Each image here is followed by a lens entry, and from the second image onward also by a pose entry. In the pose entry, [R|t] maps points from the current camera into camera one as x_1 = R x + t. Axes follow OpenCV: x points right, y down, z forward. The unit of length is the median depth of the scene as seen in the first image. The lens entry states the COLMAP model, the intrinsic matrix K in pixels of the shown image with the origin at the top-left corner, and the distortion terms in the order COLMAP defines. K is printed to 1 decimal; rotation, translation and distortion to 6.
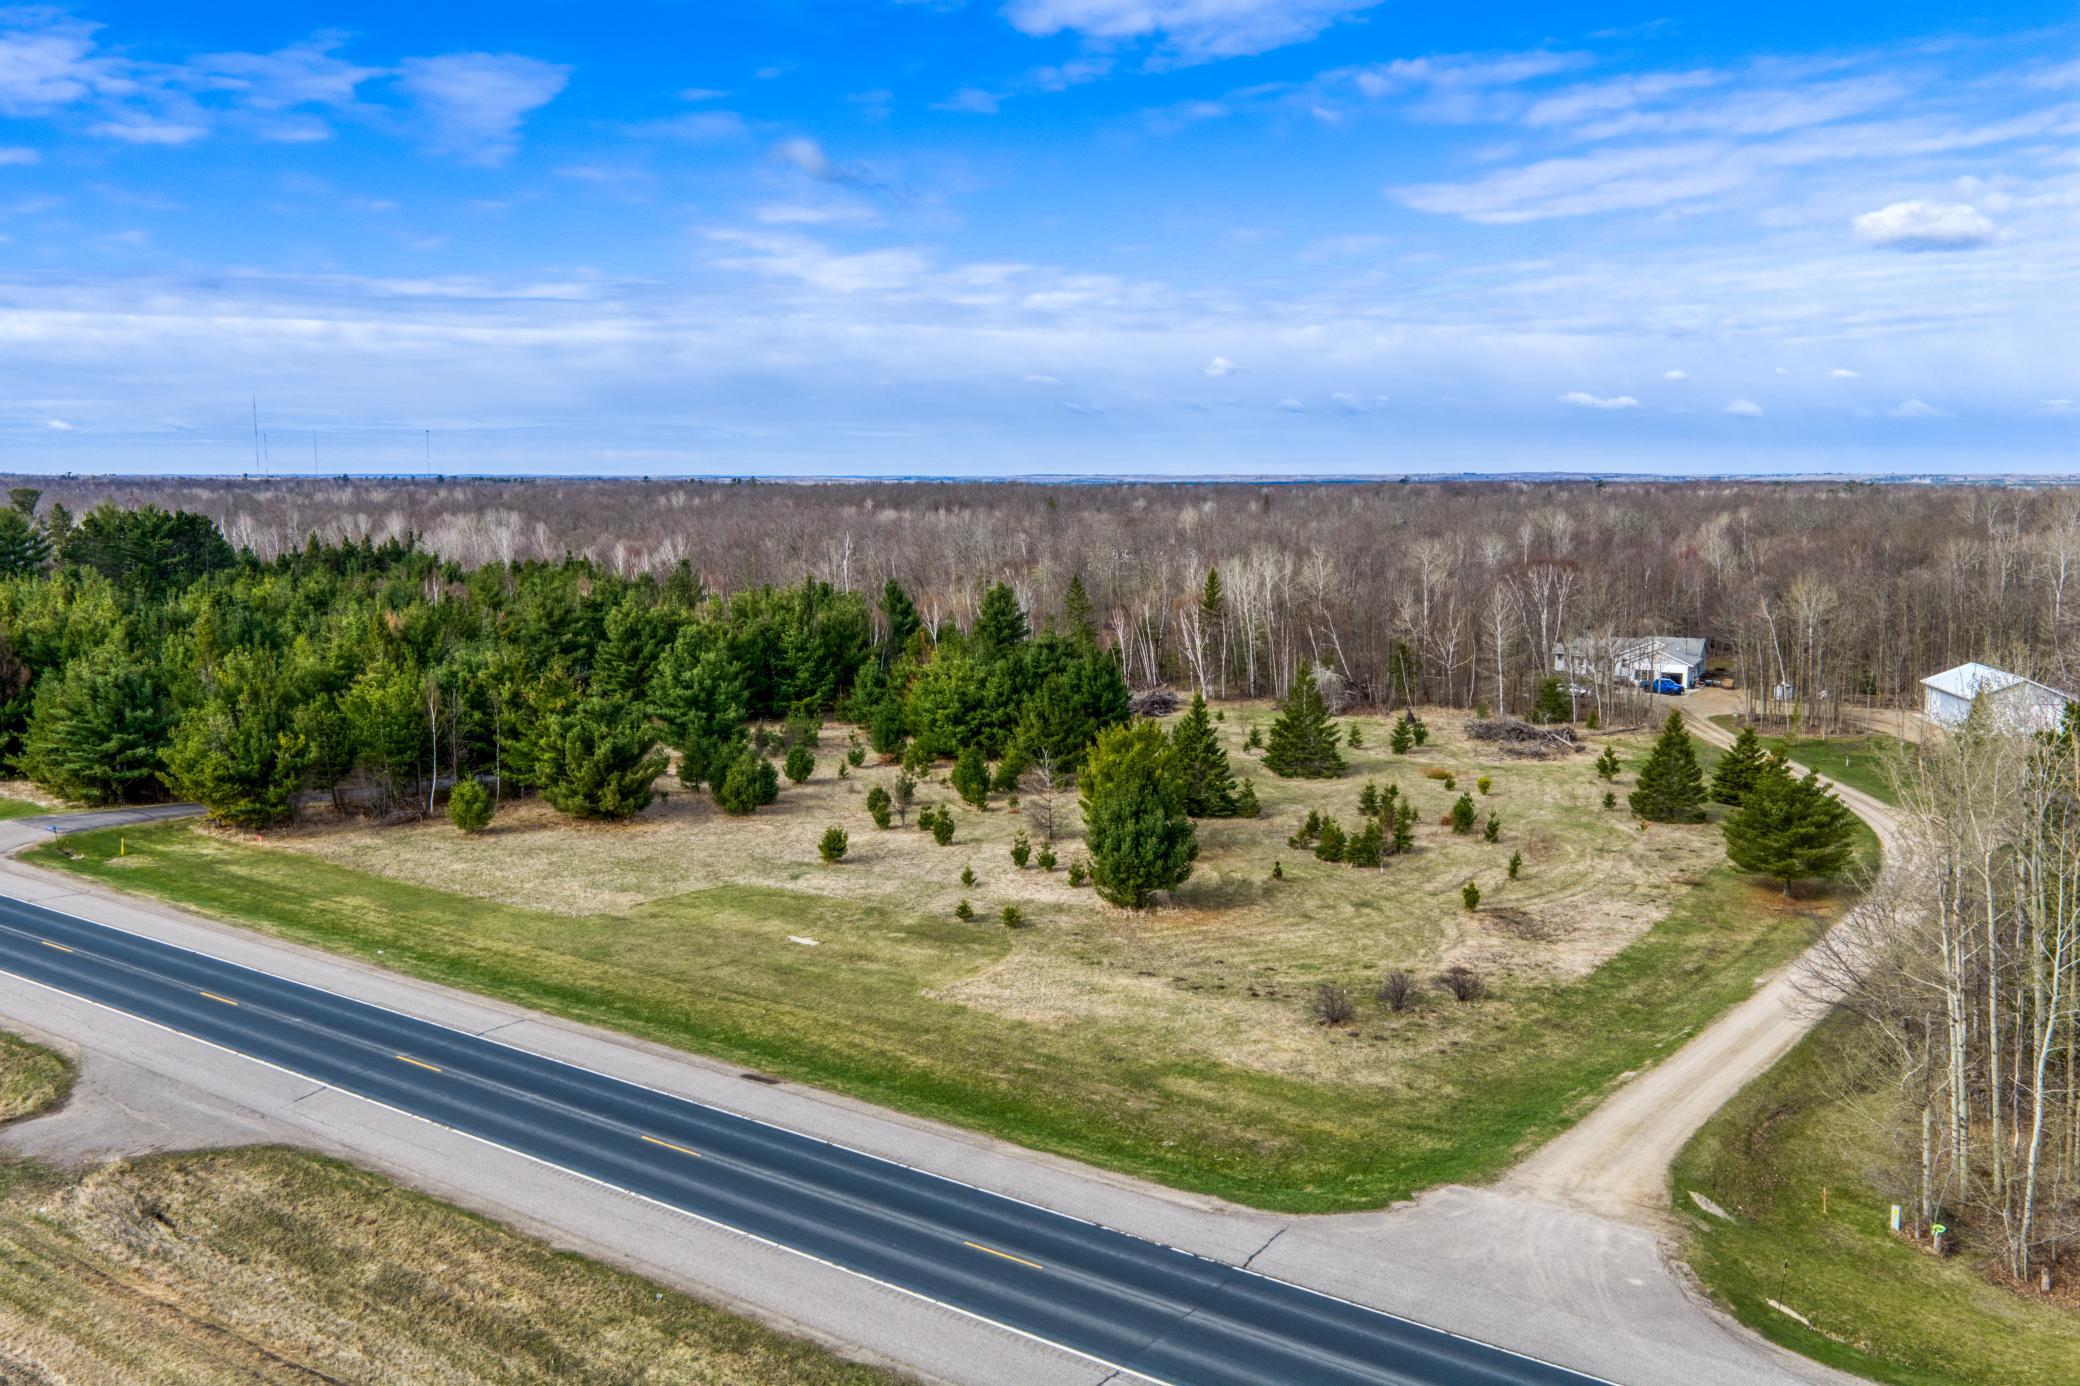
lens RADIAL K [[1711.4, 0, 1024.2], [0, 1711.4, 685.0], [0, 0, 1]] dist [0.041307, -0.049160]
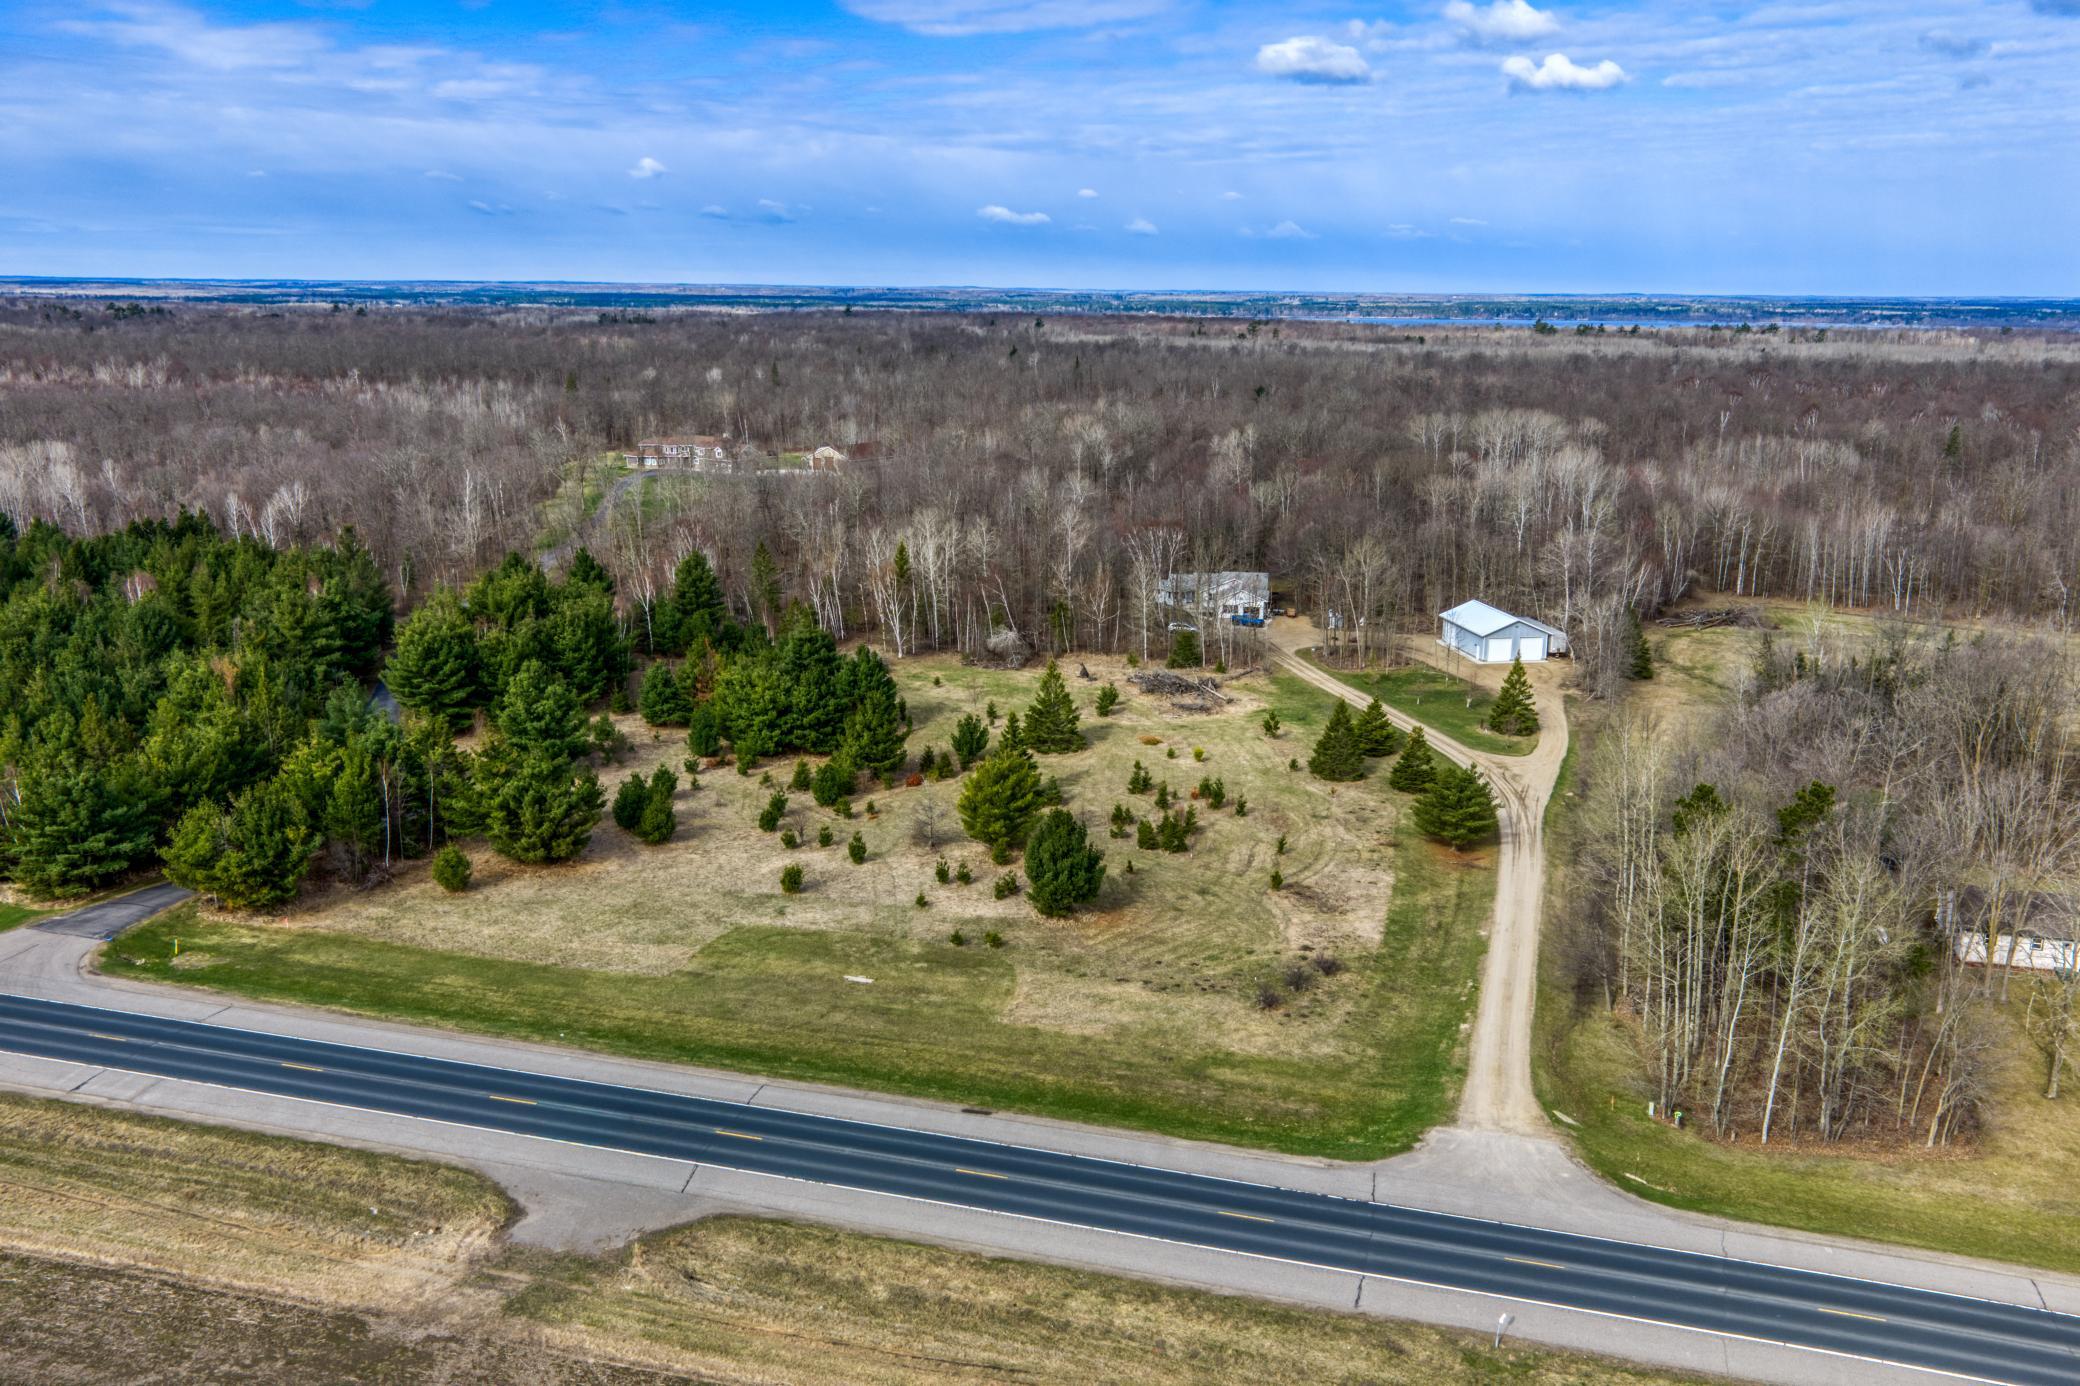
lens RADIAL K [[1711.4, 0, 1030.8], [0, 1711.4, 711.6], [0, 0, 1]] dist [0.041307, -0.049160]
pose [[0.944471, -0.071554, 0.320710, -0.410254], [0.031665, 0.991280, 0.127914, -0.221312], [-0.327066, -0.110656, 0.938501, -0.270592]]
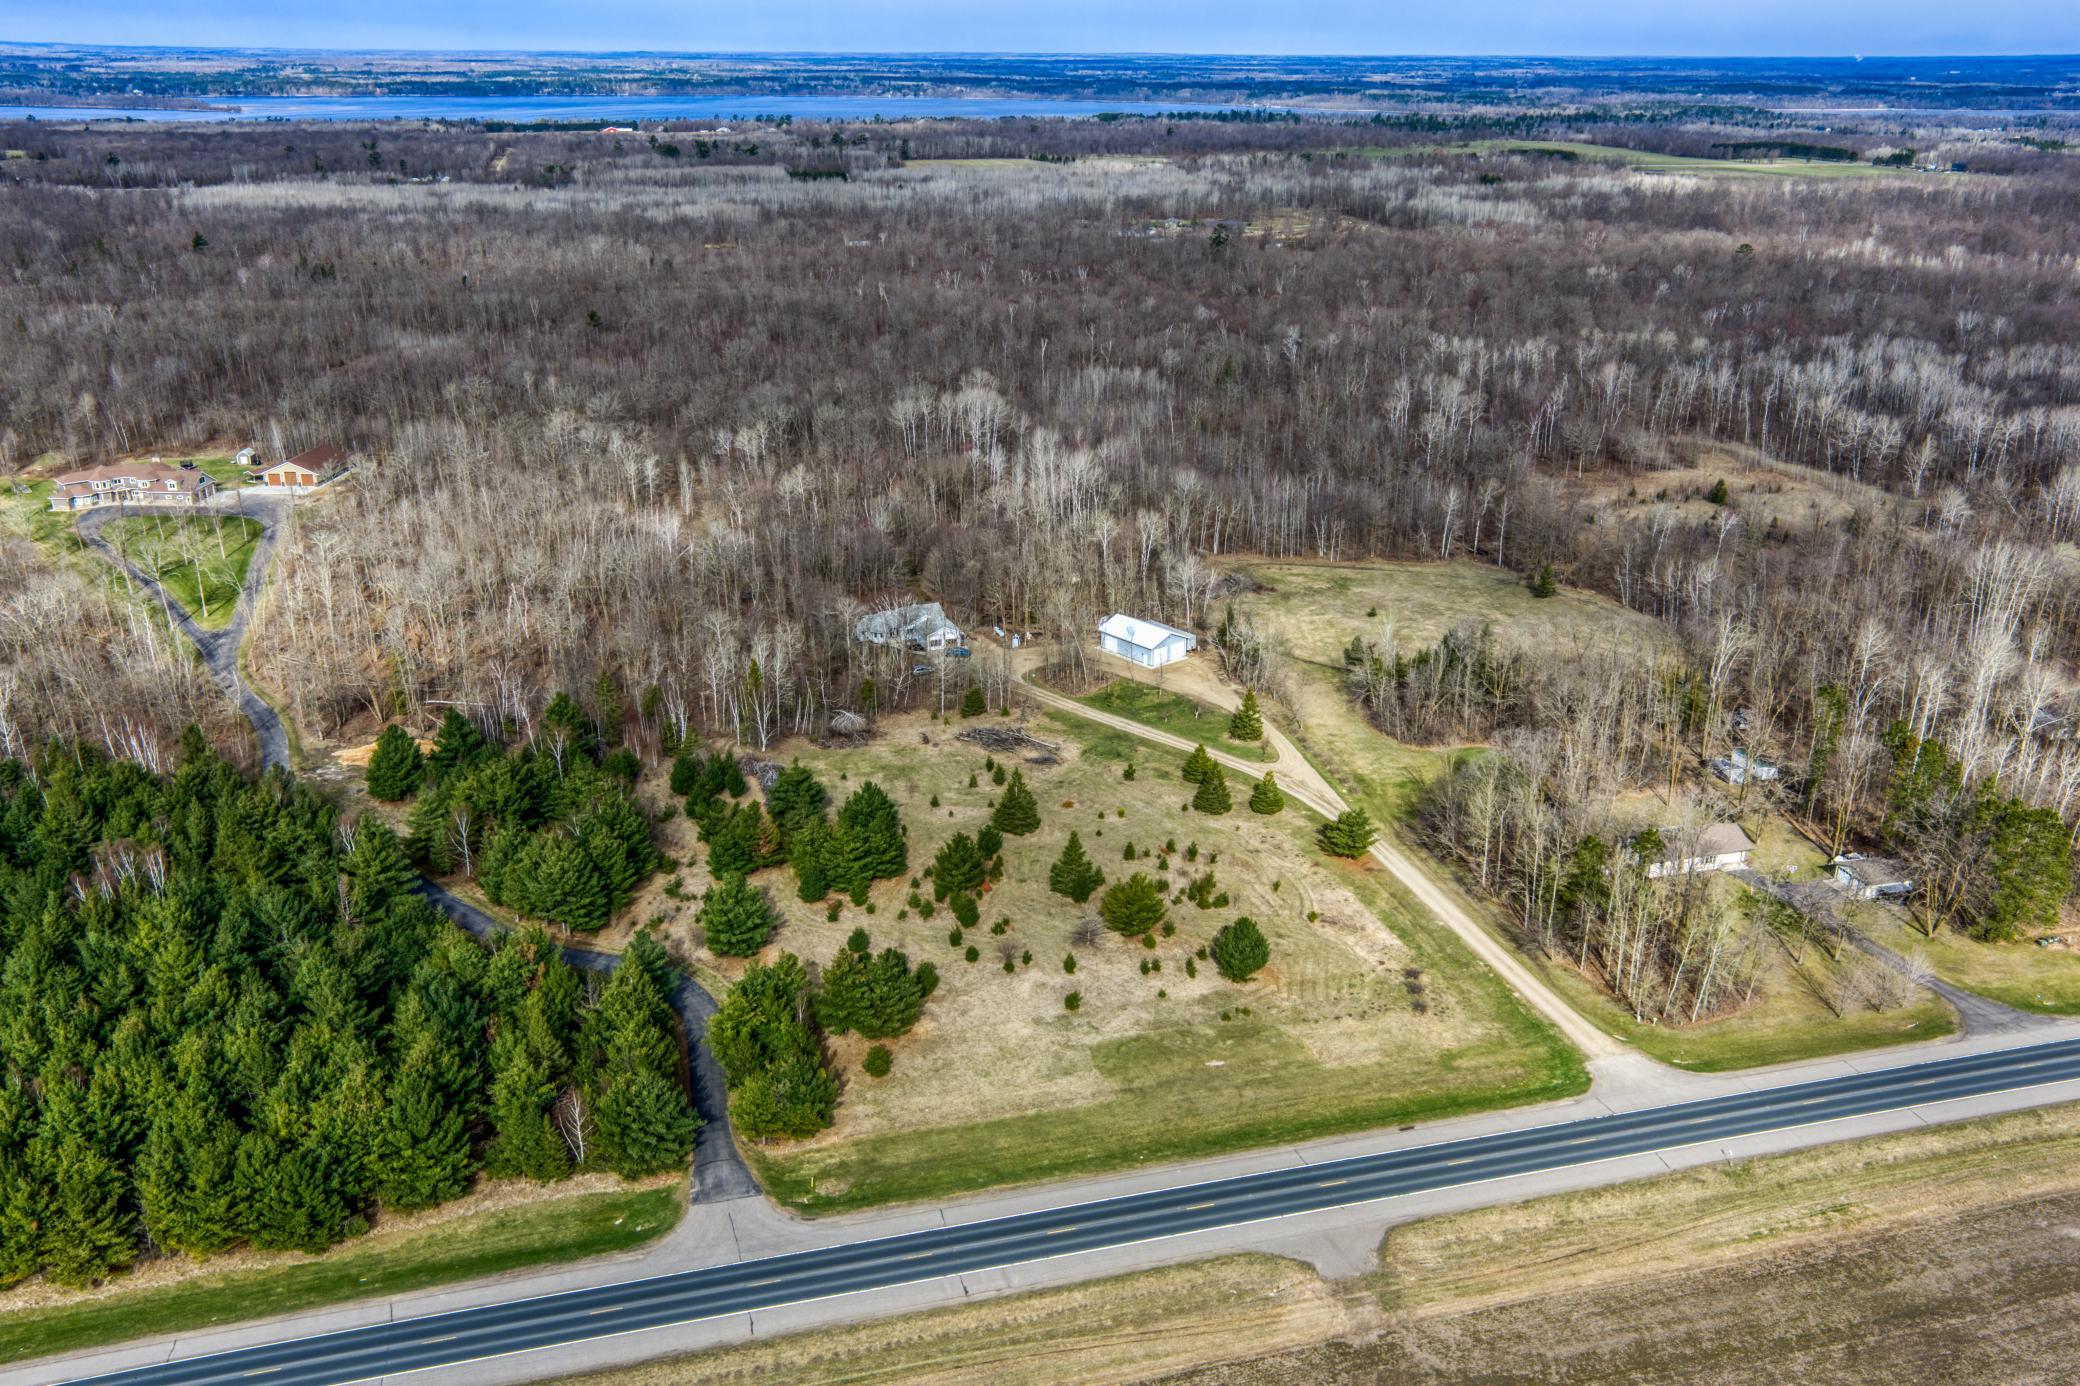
lens RADIAL K [[1711.4, 0, 1039.8], [0, 1711.4, 702.0], [0, 0, 1]] dist [0.041307, -0.049160]
pose [[0.631212, -0.277945, 0.724098, -1.692686], [0.091673, 0.953776, 0.286193, -0.917086], [-0.770174, -0.114268, 0.627515, -0.138564]]
